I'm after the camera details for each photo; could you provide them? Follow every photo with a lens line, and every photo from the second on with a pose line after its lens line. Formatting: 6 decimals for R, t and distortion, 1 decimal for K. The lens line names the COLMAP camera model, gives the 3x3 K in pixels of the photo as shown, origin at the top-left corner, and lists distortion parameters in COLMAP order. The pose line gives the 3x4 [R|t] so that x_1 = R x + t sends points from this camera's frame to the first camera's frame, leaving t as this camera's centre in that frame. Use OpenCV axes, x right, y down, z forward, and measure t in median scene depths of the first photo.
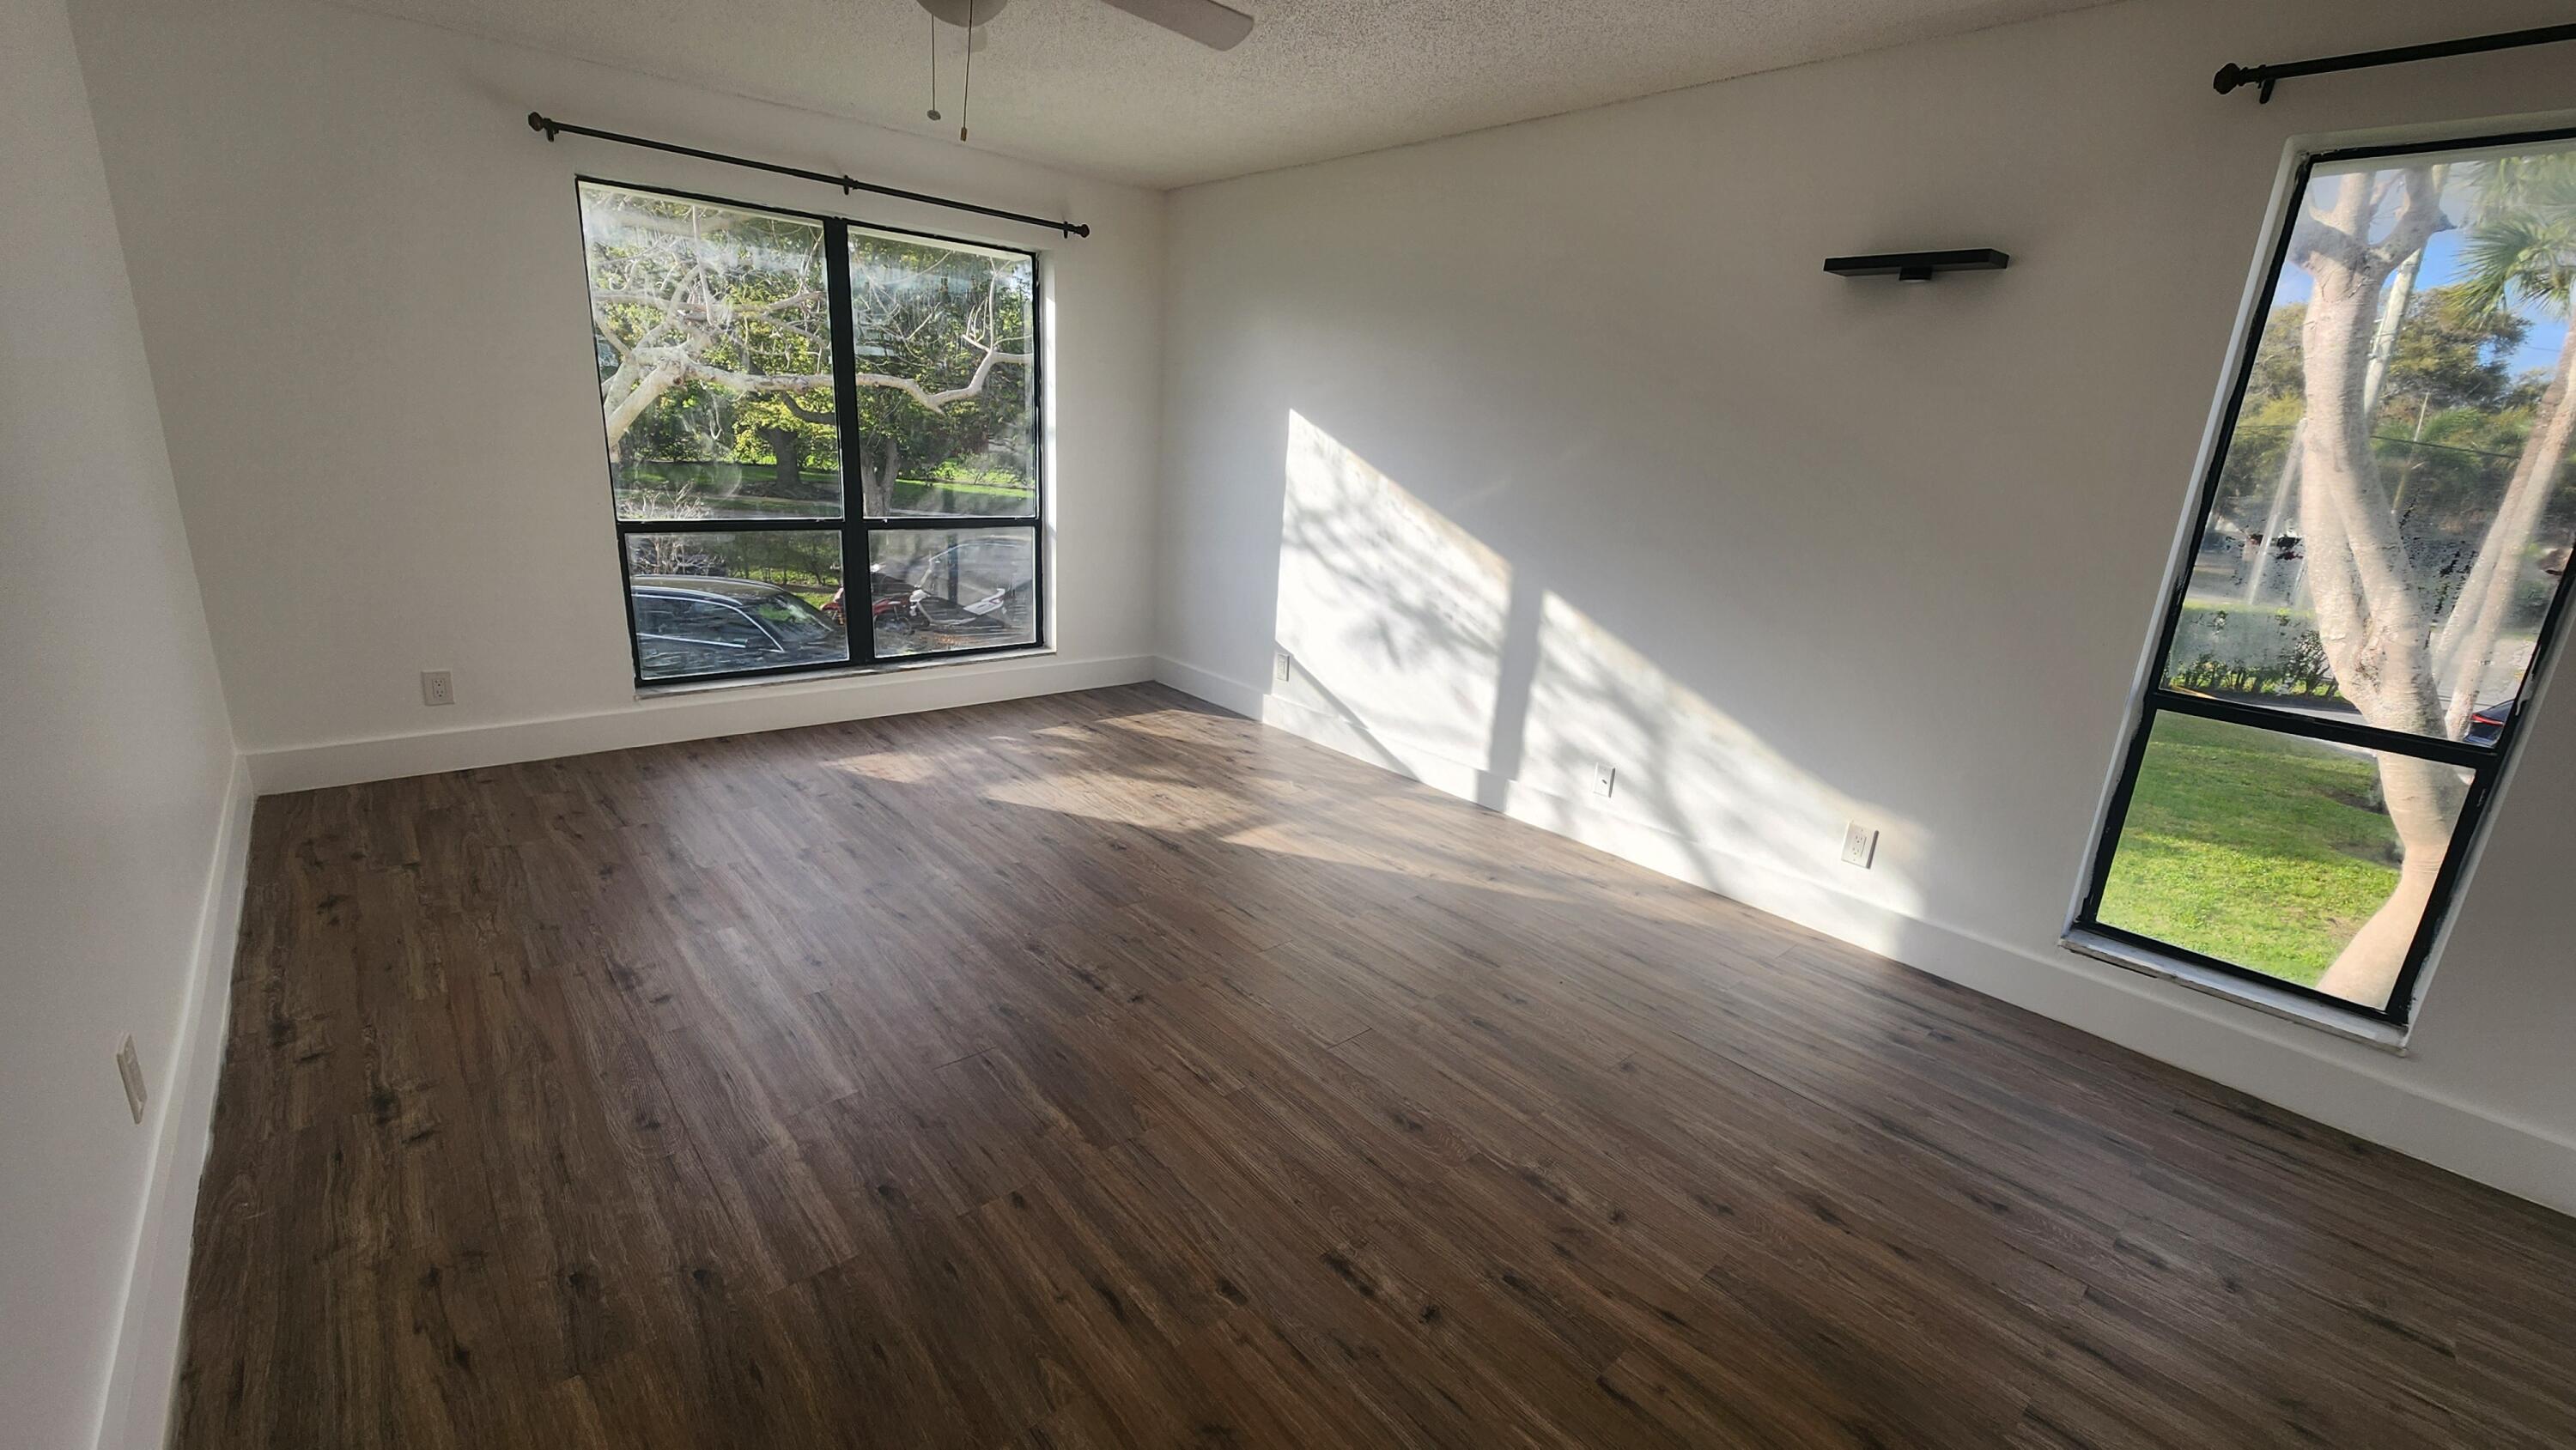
lens RADIAL K [[1053.5, 0, 1289.1], [0, 1053.5, 712.7], [0, 0, 1]] dist [-0.000942, -0.000104]
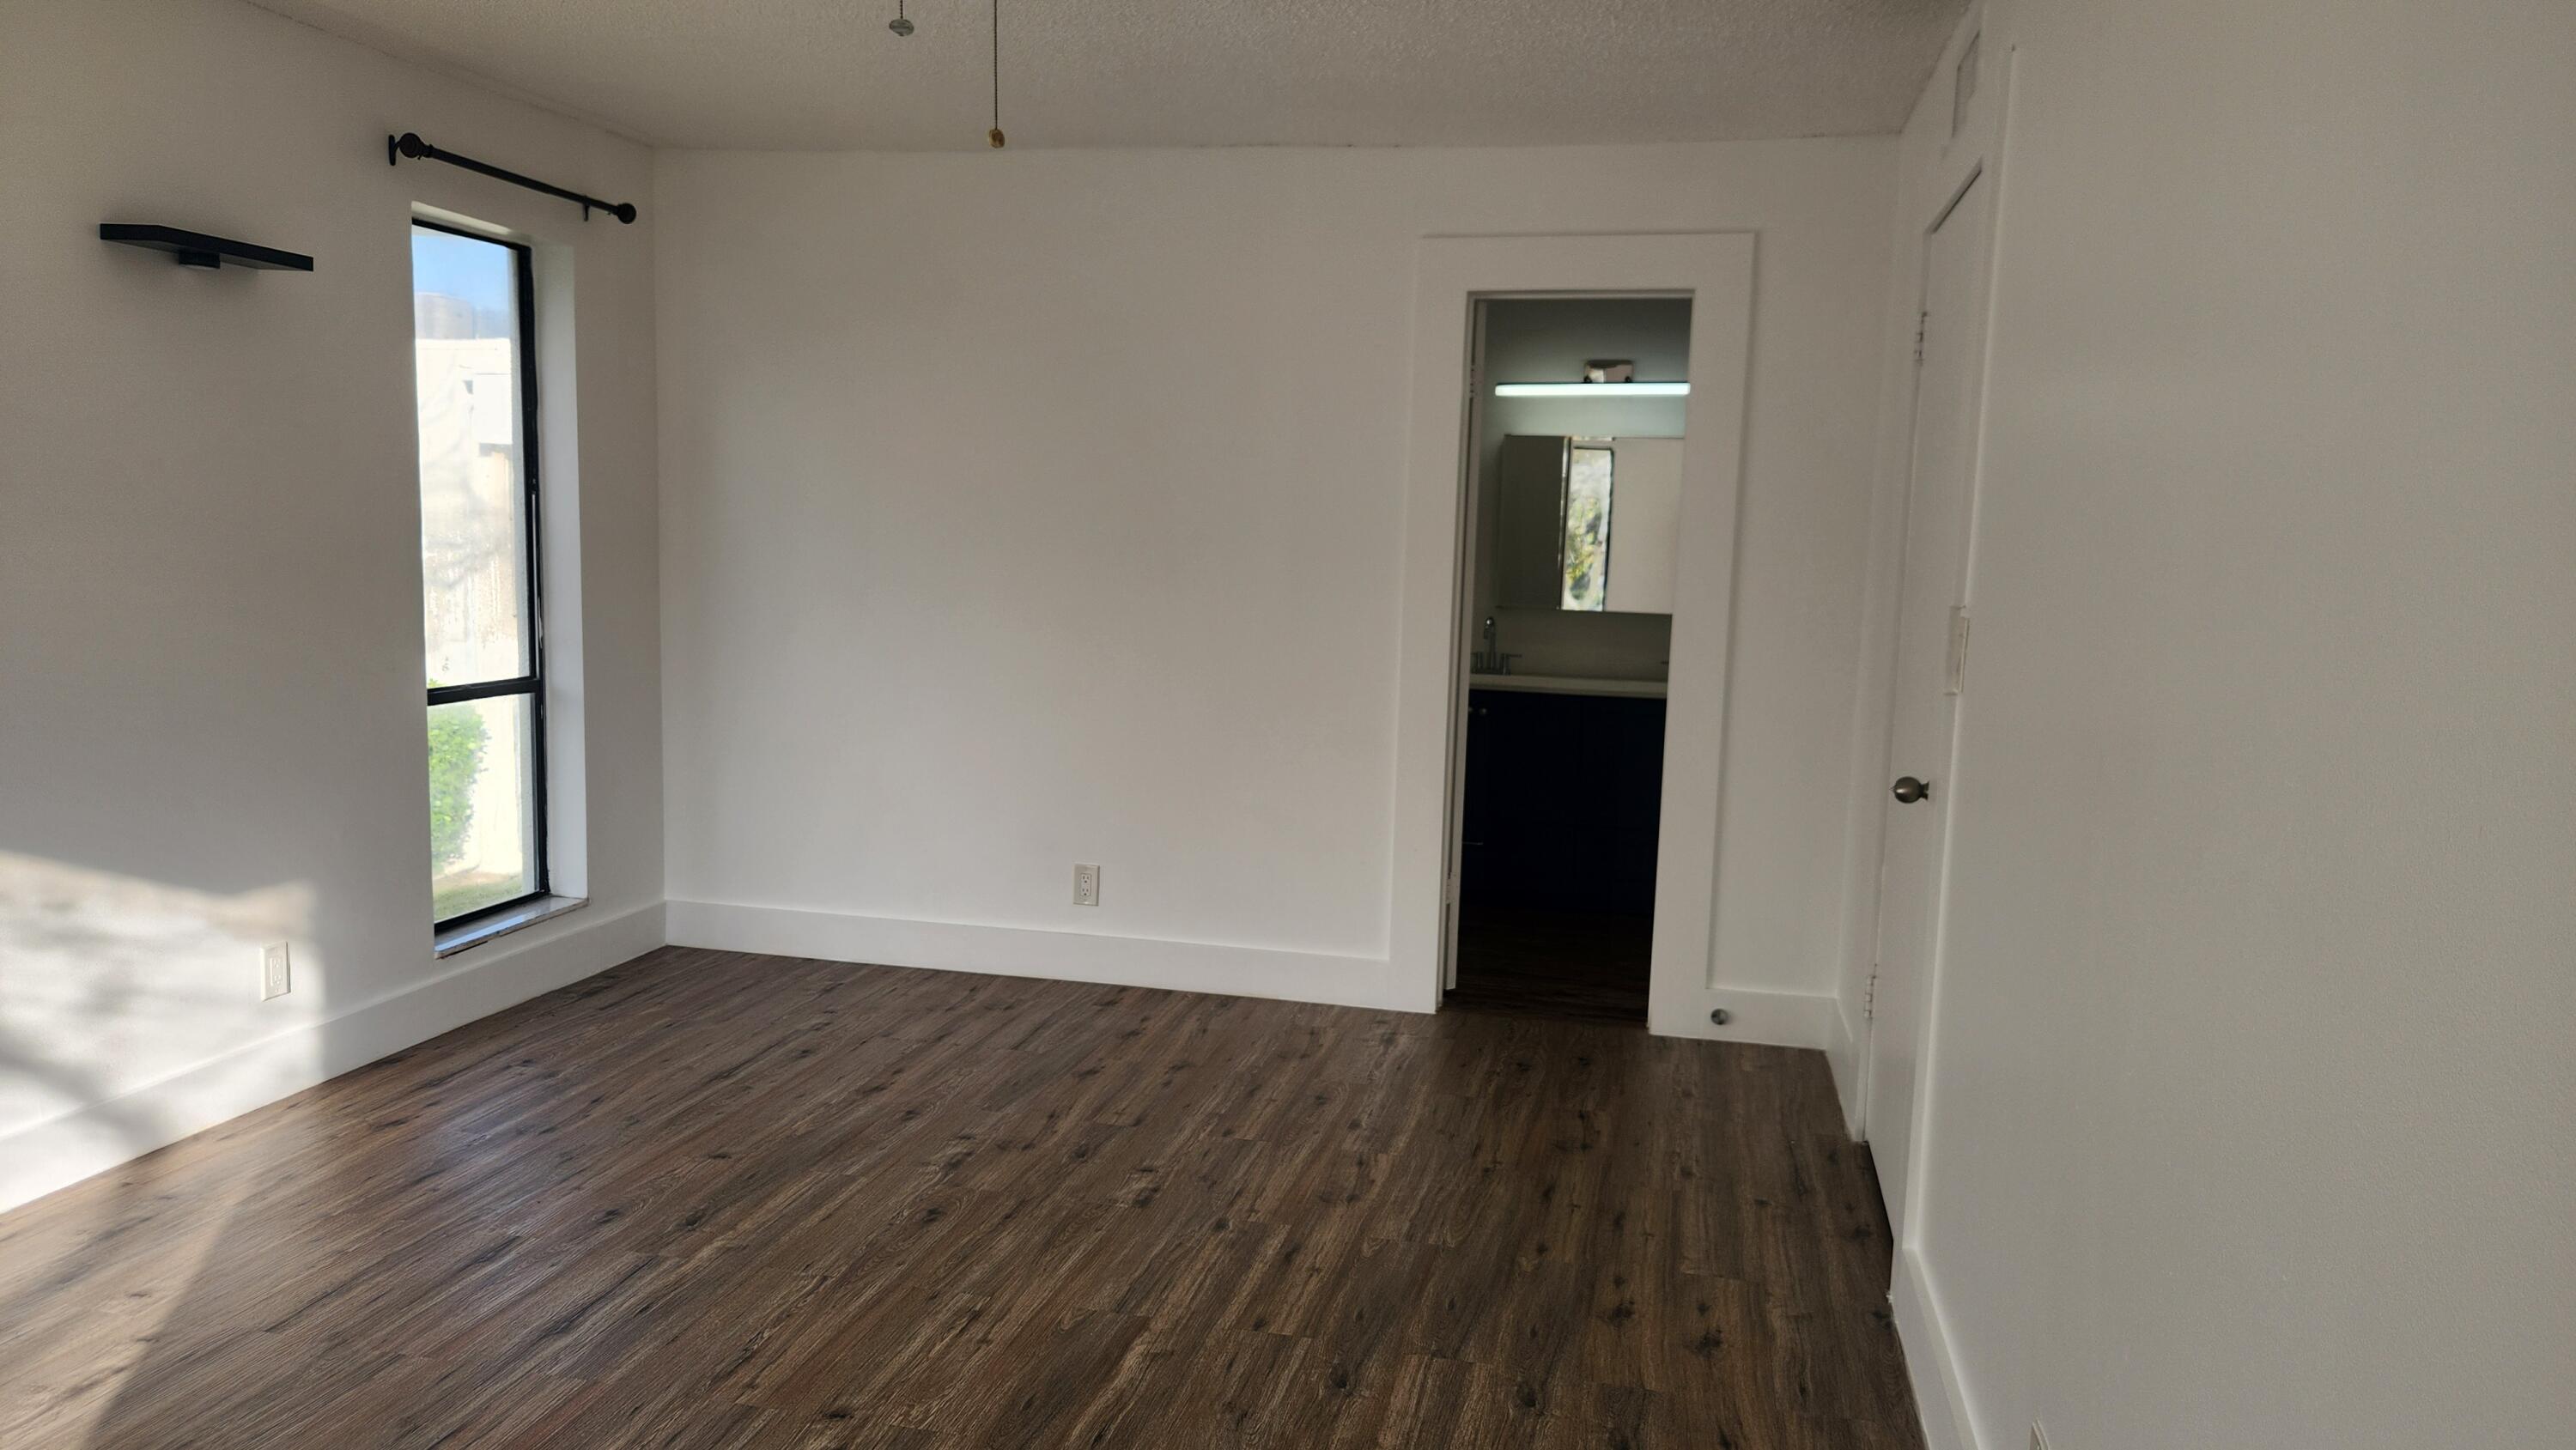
lens RADIAL K [[1699.4, 0, 1288.0], [0, 1699.4, 727.2], [0, 0, 1]] dist [0.034164, -0.007056]
pose [[-0.576290, -0.175405, 0.798200, -0.844557], [0.151722, 0.936754, 0.315393, -0.319550], [-0.803039, 0.302862, -0.513229, 0.958054]]
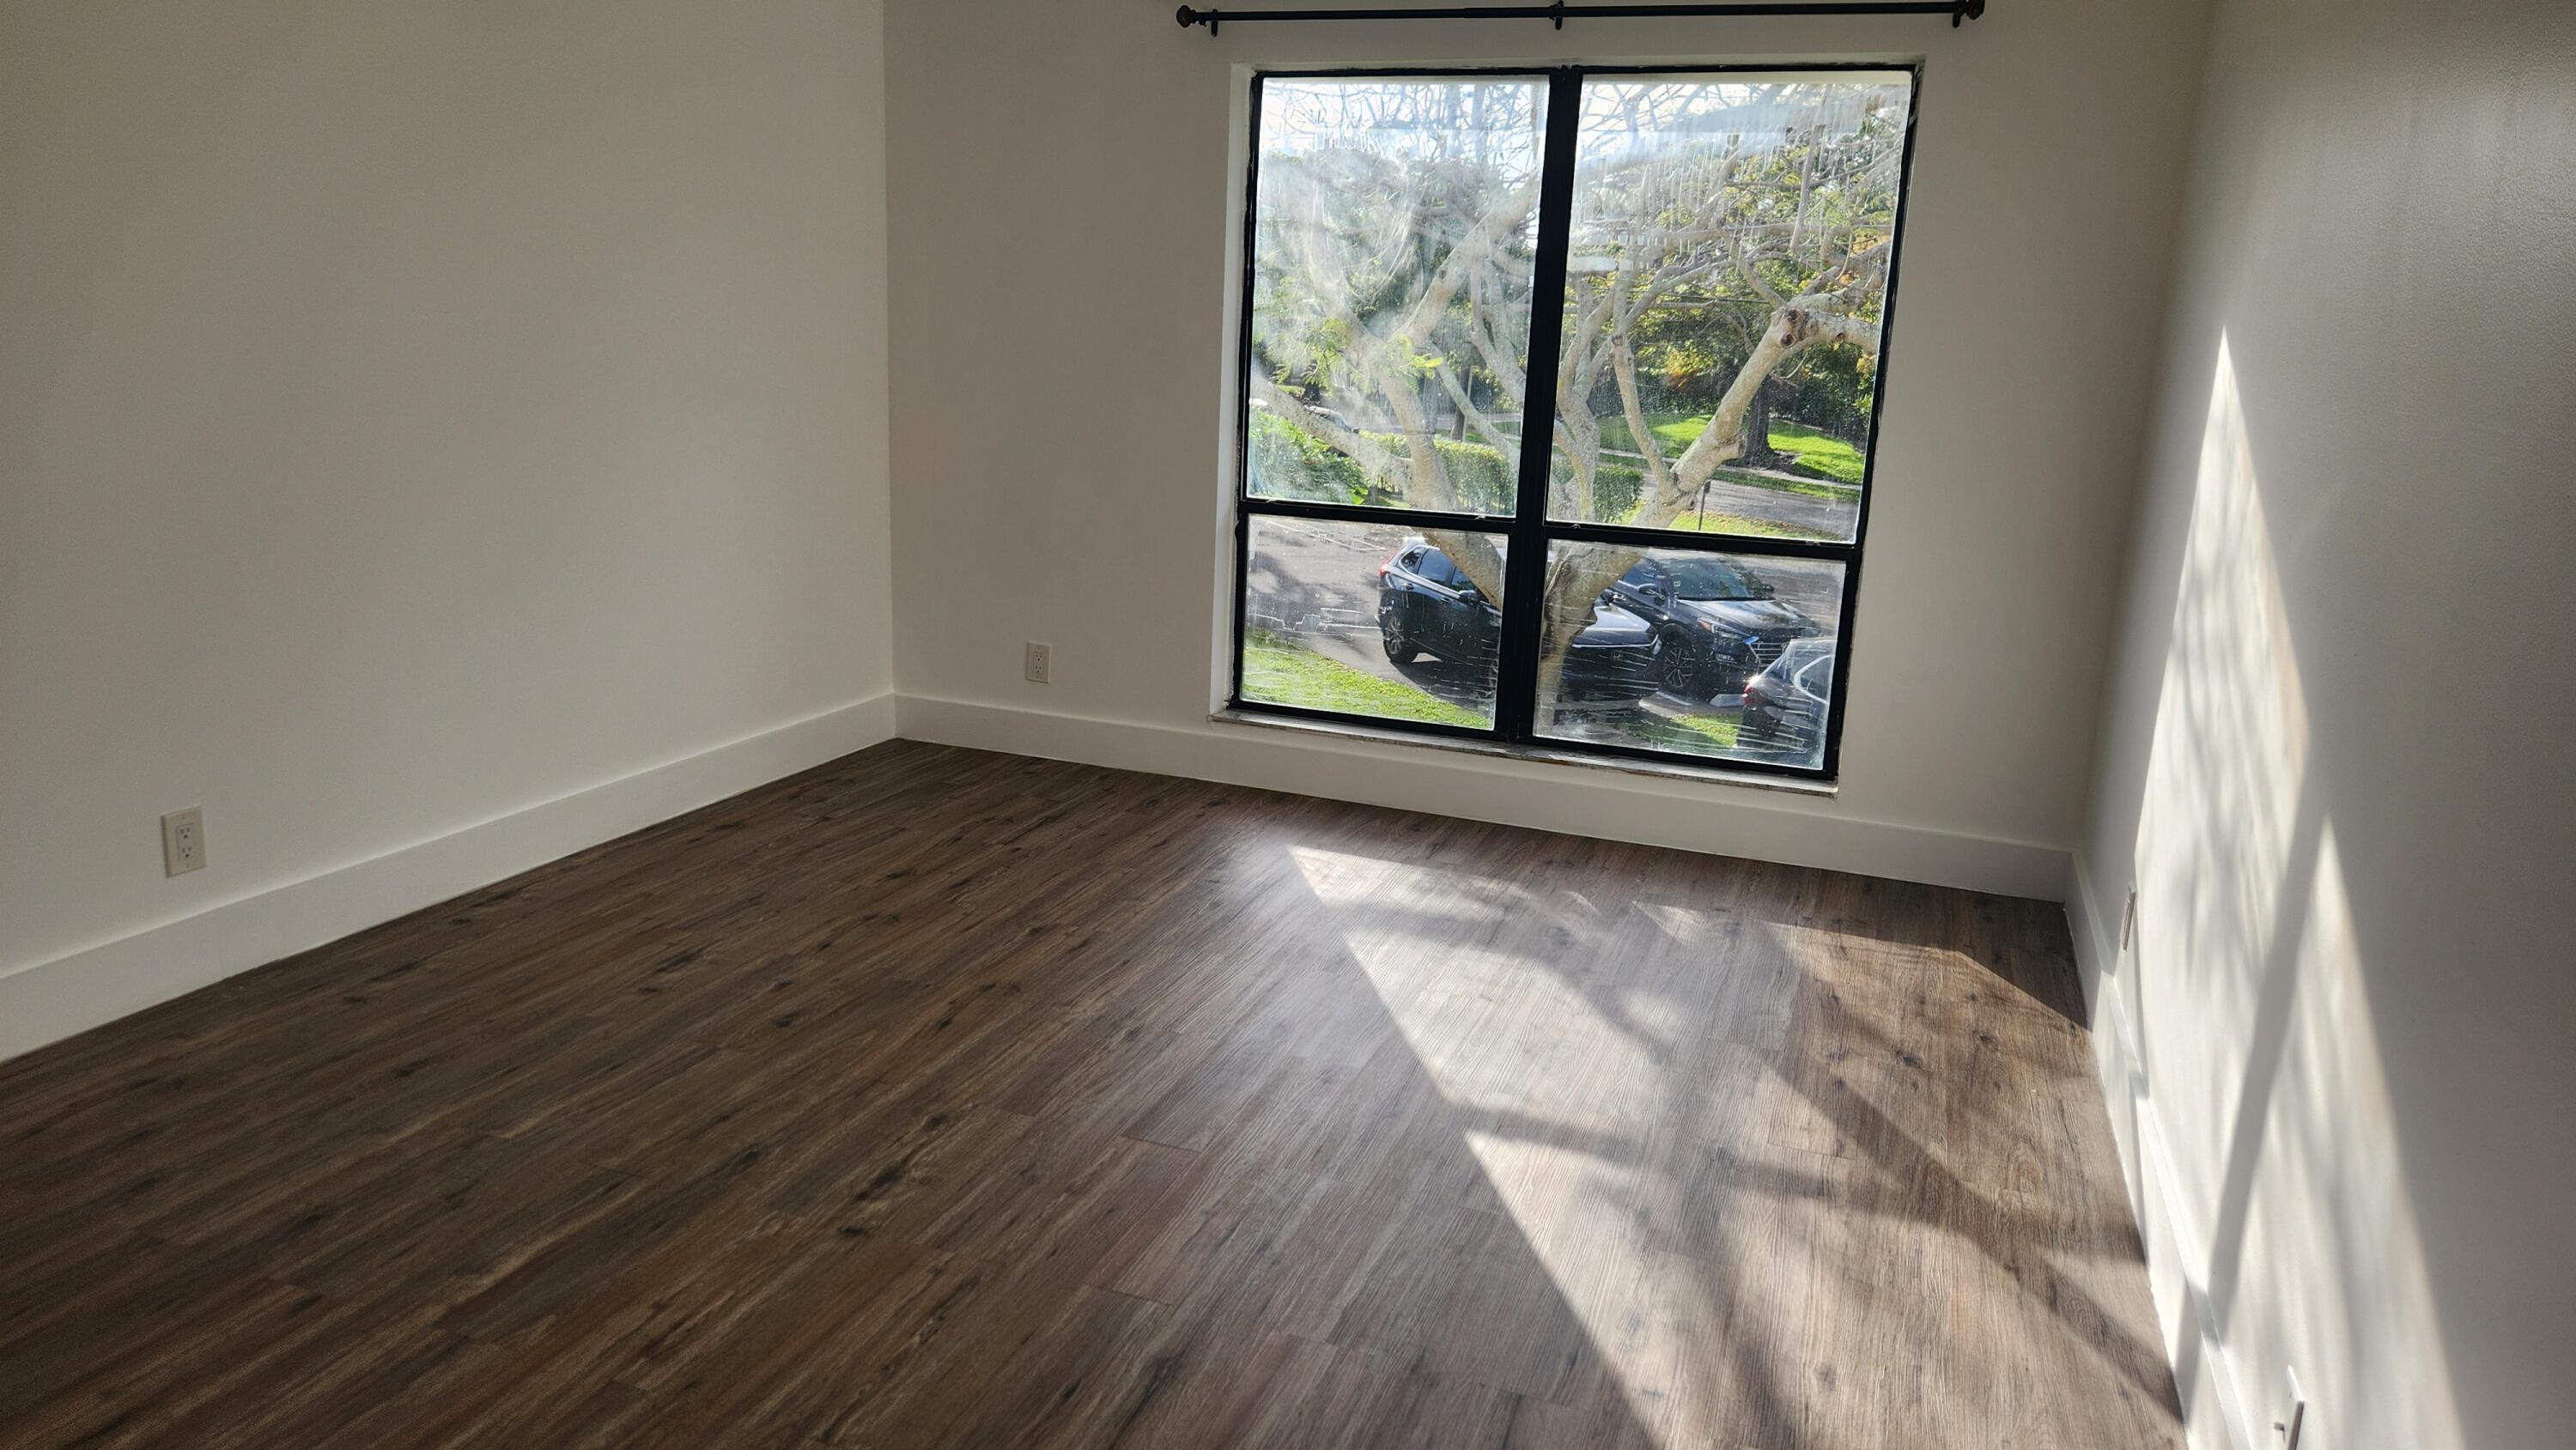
lens RADIAL K [[1699.4, 0, 1292.0], [0, 1699.4, 734.2], [0, 0, 1]] dist [0.034164, -0.007056]
pose [[0.479676, 0.162187, -0.862326, 0.643049], [-0.244787, 0.968486, 0.045989, -0.097257], [0.842609, 0.189027, 0.504261, 0.531019]]
